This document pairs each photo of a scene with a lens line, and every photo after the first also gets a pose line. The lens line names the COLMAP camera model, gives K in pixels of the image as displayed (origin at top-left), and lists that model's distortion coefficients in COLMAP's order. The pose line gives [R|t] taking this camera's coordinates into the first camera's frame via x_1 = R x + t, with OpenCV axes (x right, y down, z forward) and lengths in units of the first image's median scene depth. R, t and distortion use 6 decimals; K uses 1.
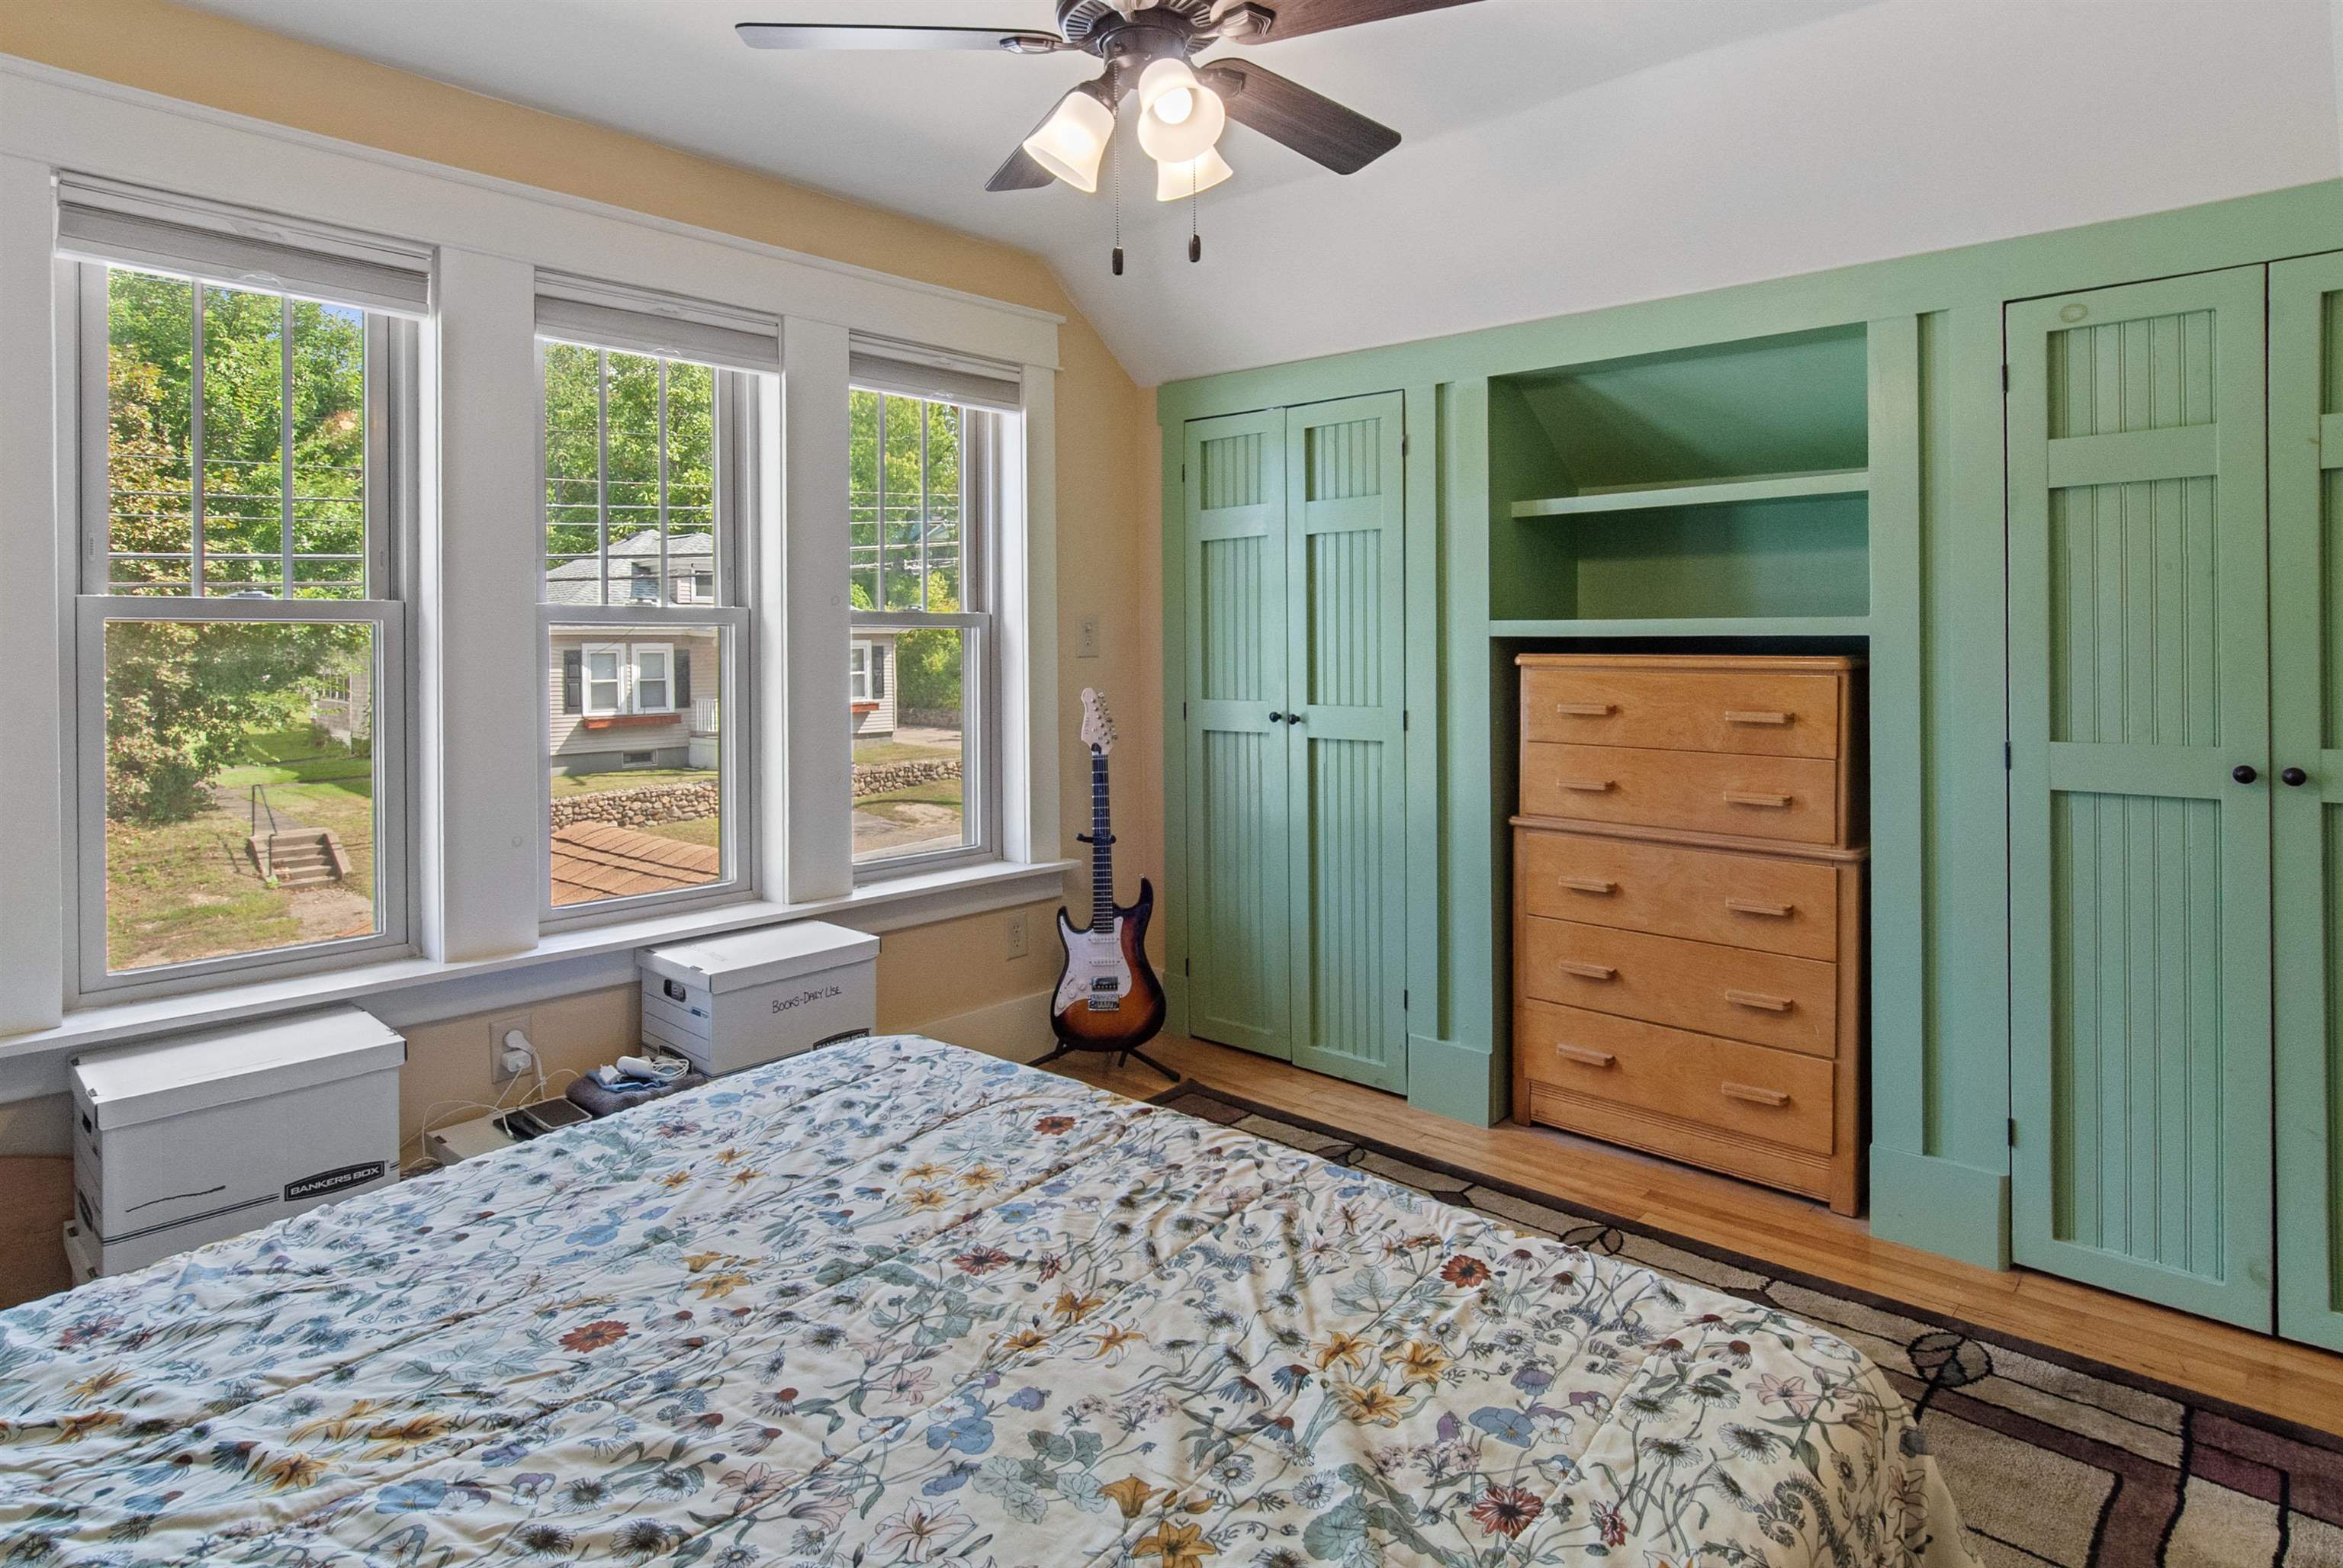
lens RADIAL K [[1277.3, 0, 1171.5], [0, 1277.3, 784.0], [0, 0, 1]] dist [-0.005220, -0.001707]
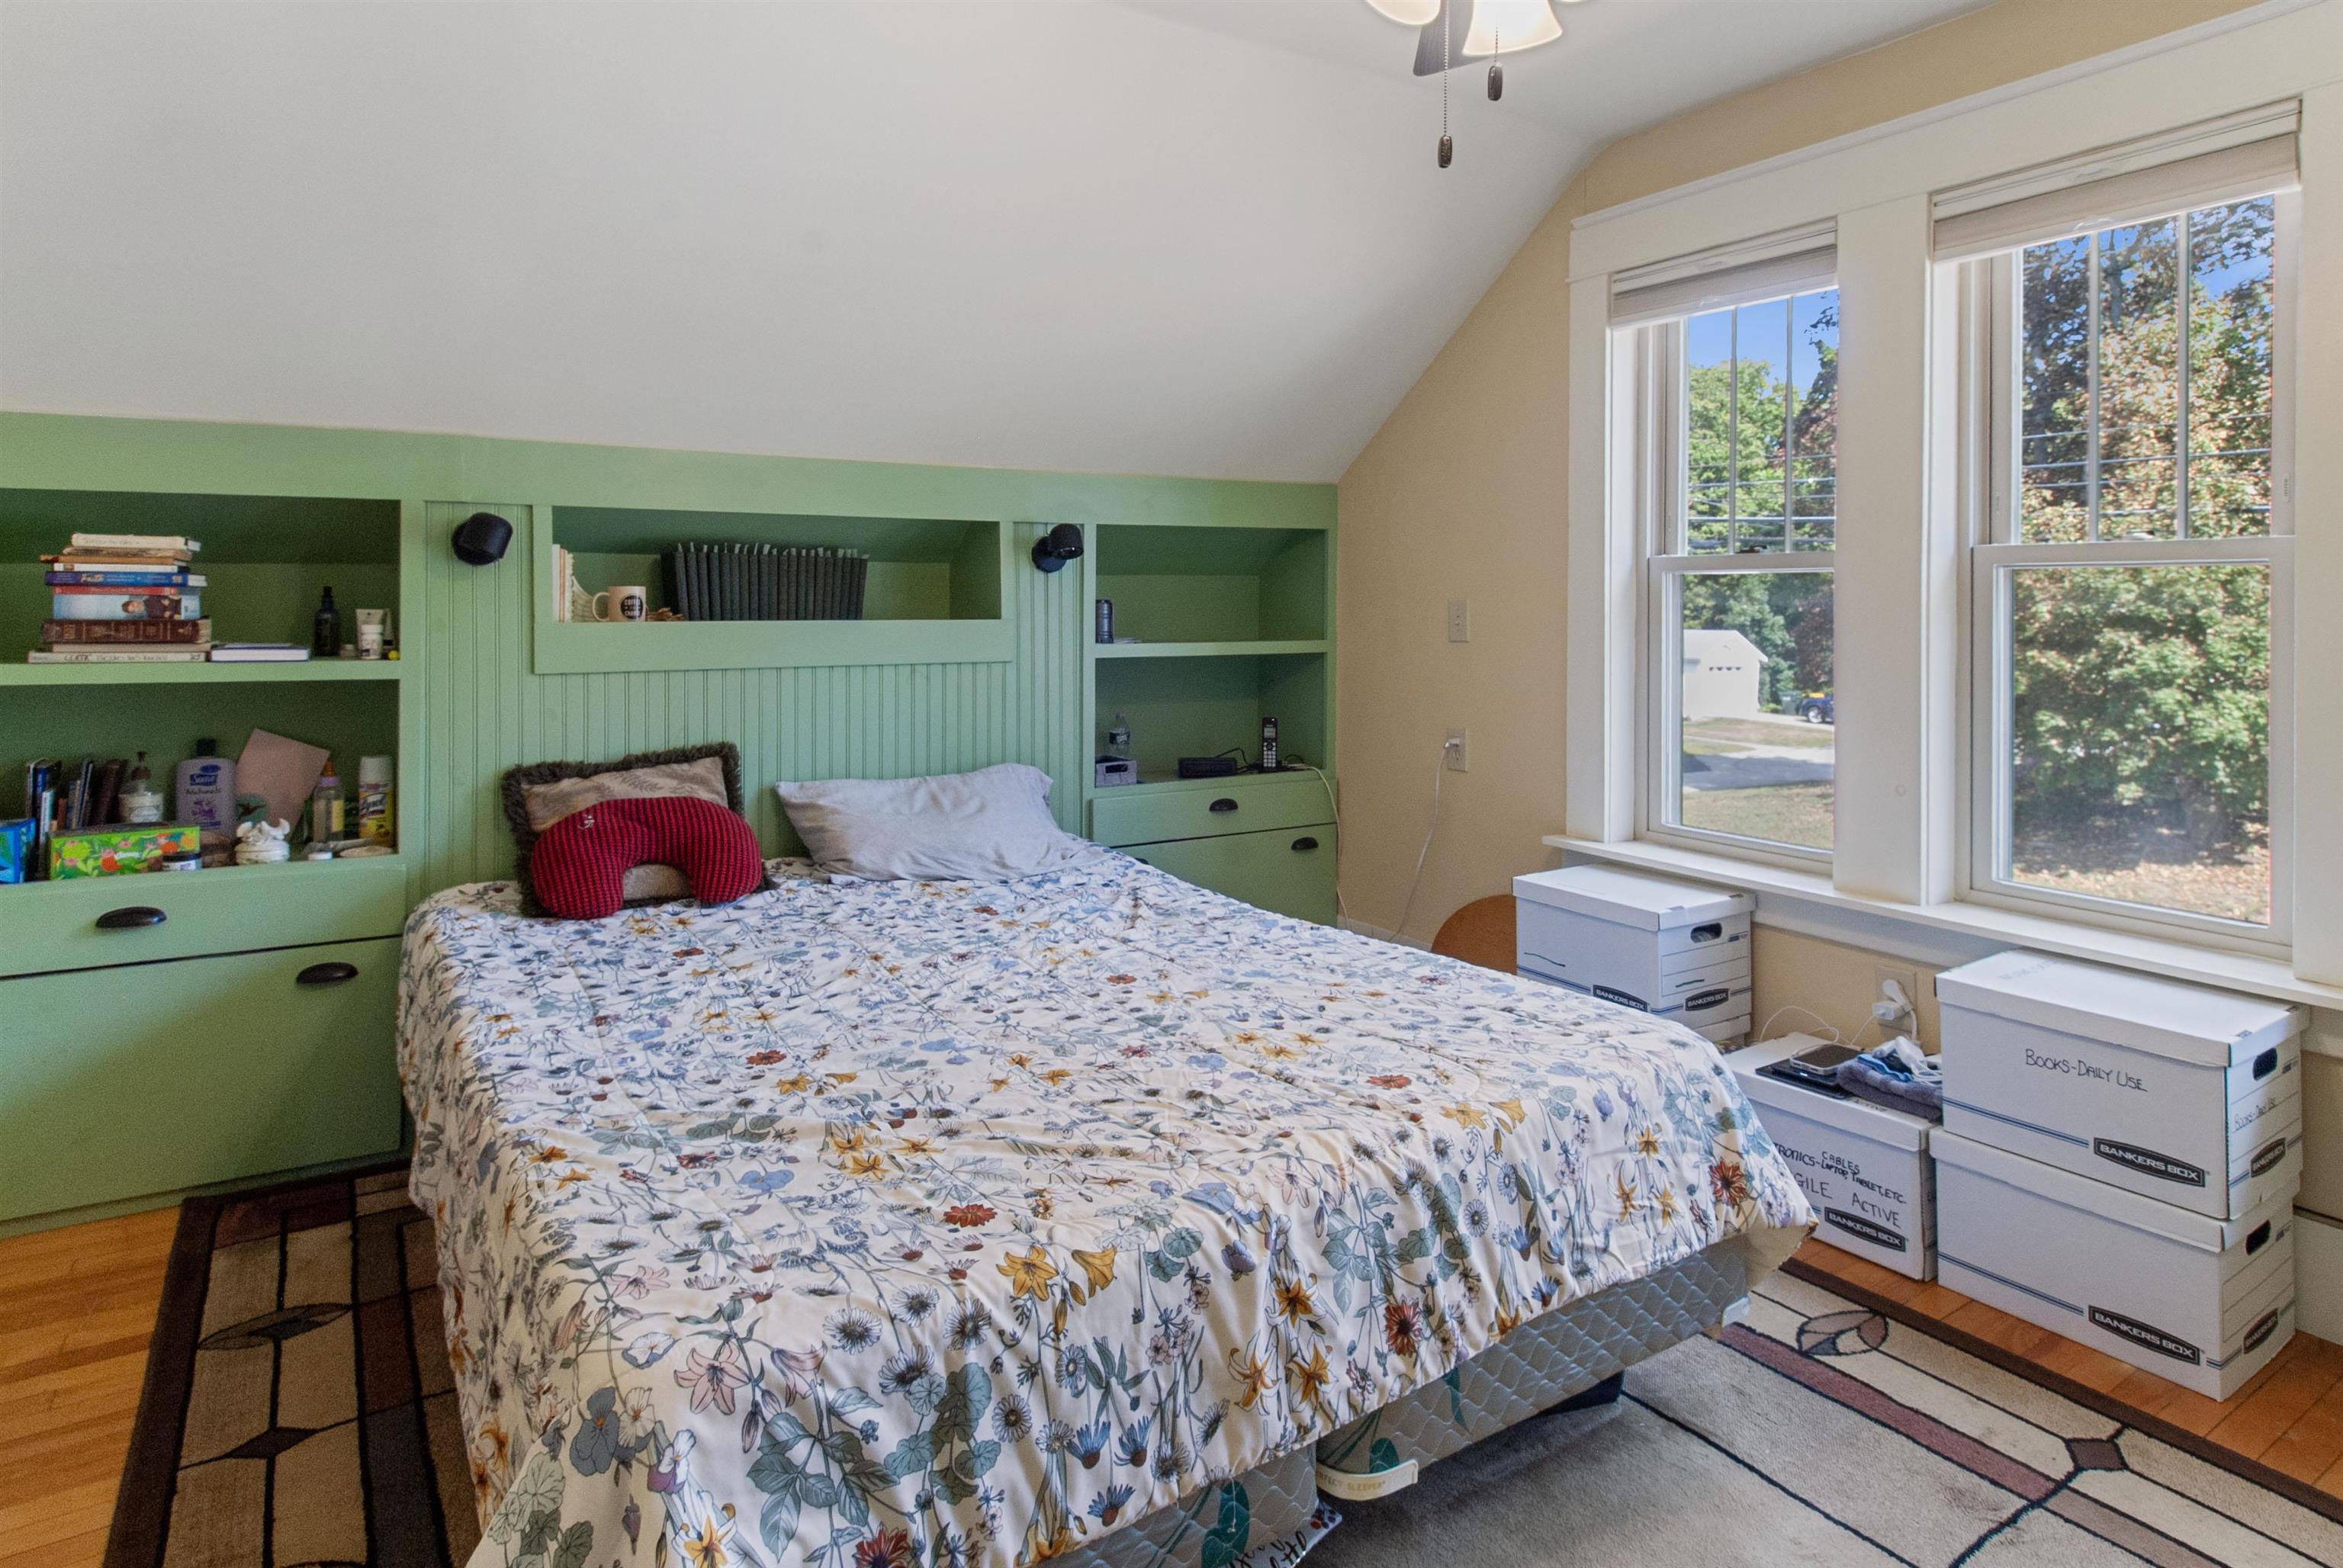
lens RADIAL K [[1277.3, 0, 1171.5], [0, 1277.3, 784.0], [0, 0, 1]] dist [-0.005220, -0.001707]
pose [[-0.250360, 0.141091, -0.957817, 1.300667], [-0.109403, 0.978864, 0.172788, -0.161262], [0.961952, 0.148048, -0.229632, 1.573319]]
